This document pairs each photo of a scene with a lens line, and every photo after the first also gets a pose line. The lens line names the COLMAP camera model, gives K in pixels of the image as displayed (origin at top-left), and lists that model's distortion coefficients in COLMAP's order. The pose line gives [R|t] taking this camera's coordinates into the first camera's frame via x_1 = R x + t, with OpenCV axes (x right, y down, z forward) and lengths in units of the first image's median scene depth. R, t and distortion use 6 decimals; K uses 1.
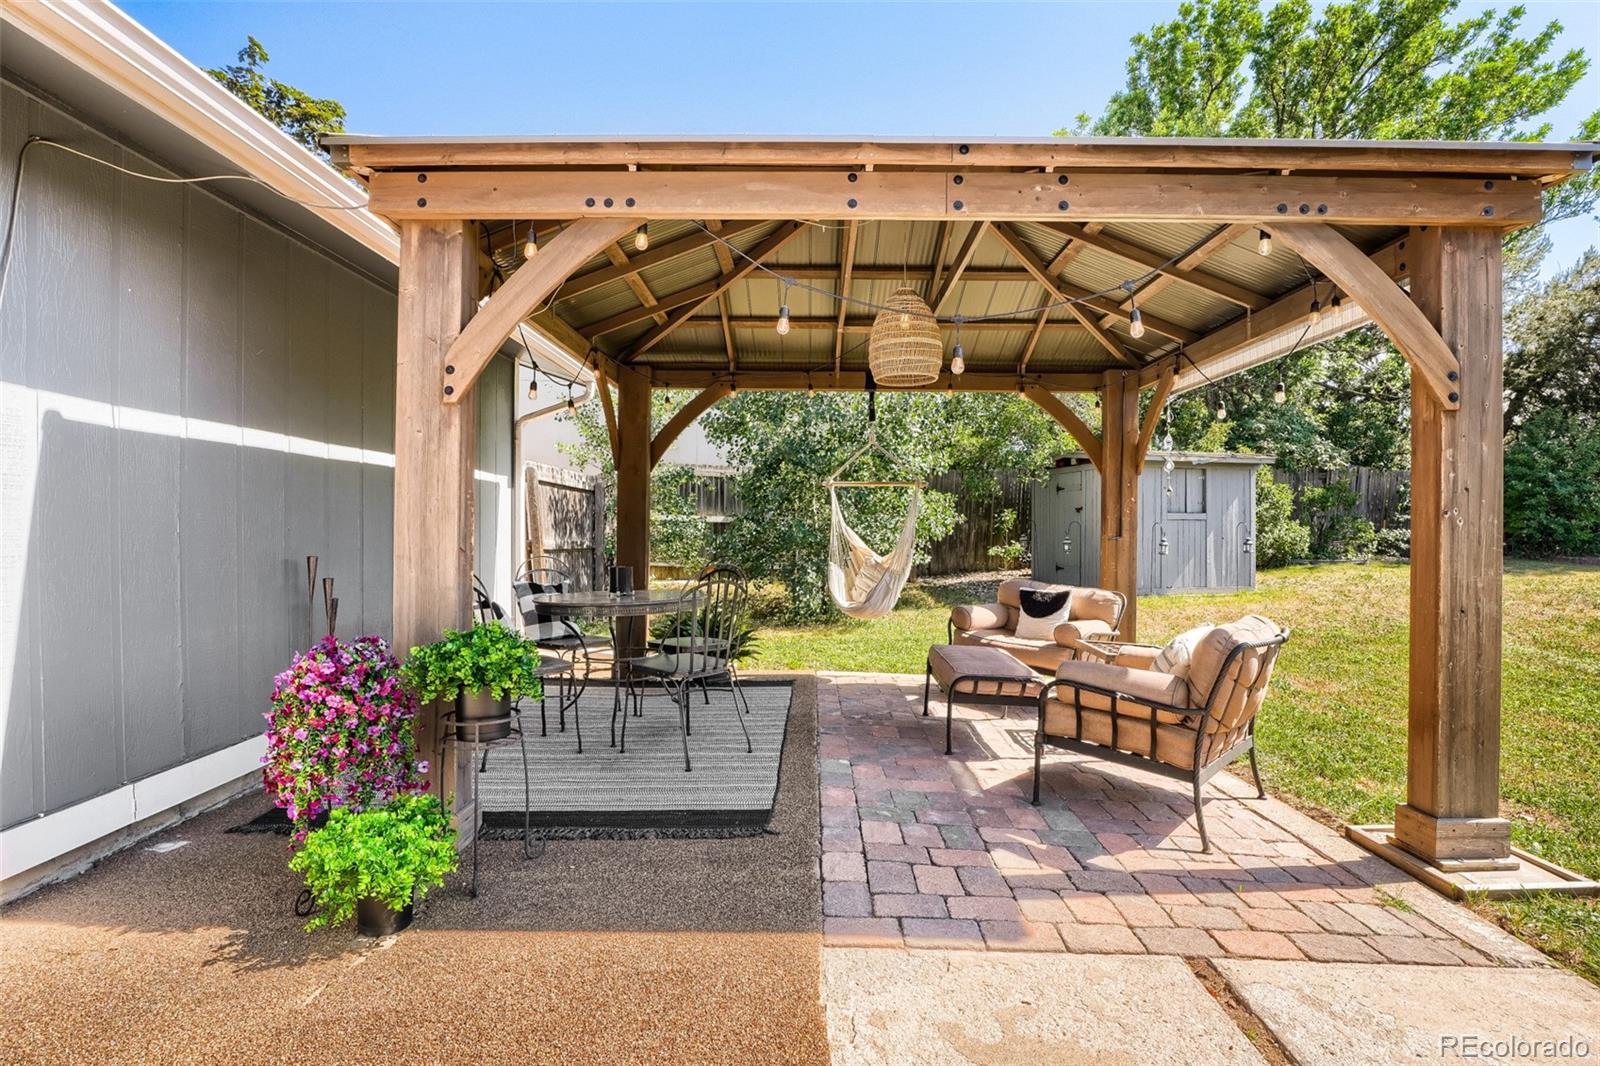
lens RADIAL K [[785.3, 0, 796.7], [0, 785.3, 531.9], [0, 0, 1]] dist [-0.022901, -0.000306]
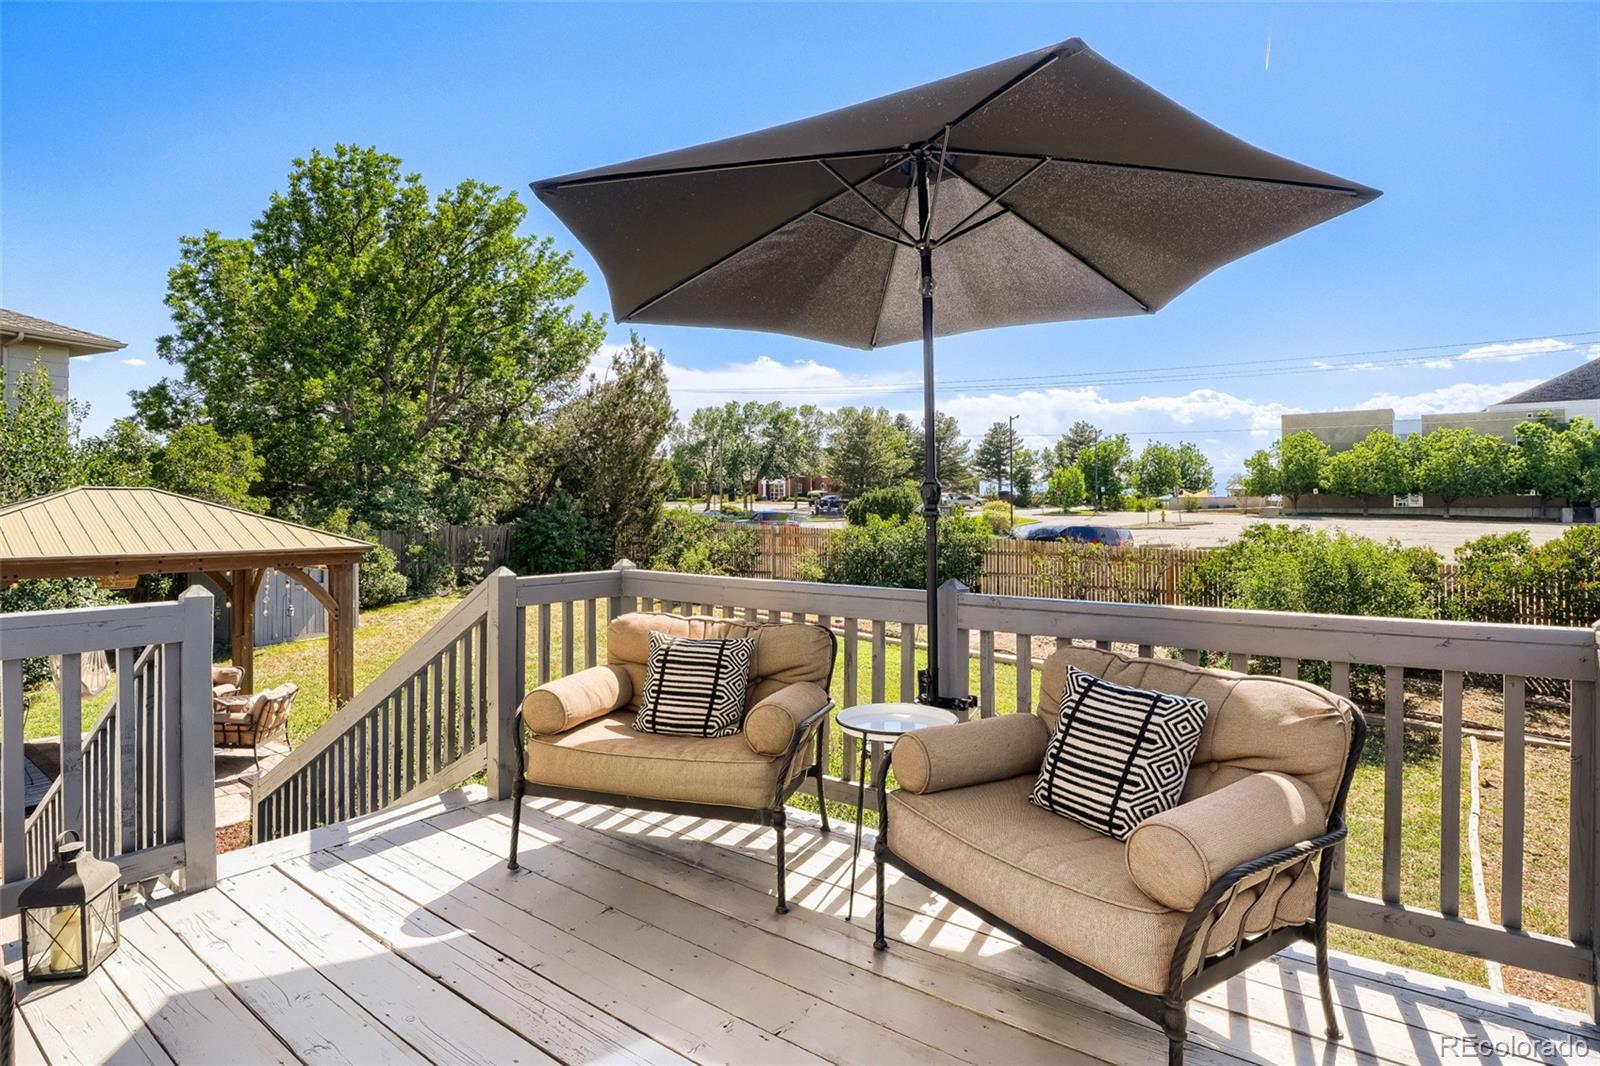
lens RADIAL K [[785.3, 0, 790.0], [0, 785.3, 521.7], [0, 0, 1]] dist [-0.022901, -0.000306]
pose [[0.577396, -0.002010, 0.816462, -0.214456], [0.006274, 0.999978, -0.001976, -0.155697], [-0.816440, 0.006263, 0.577396, -0.706238]]
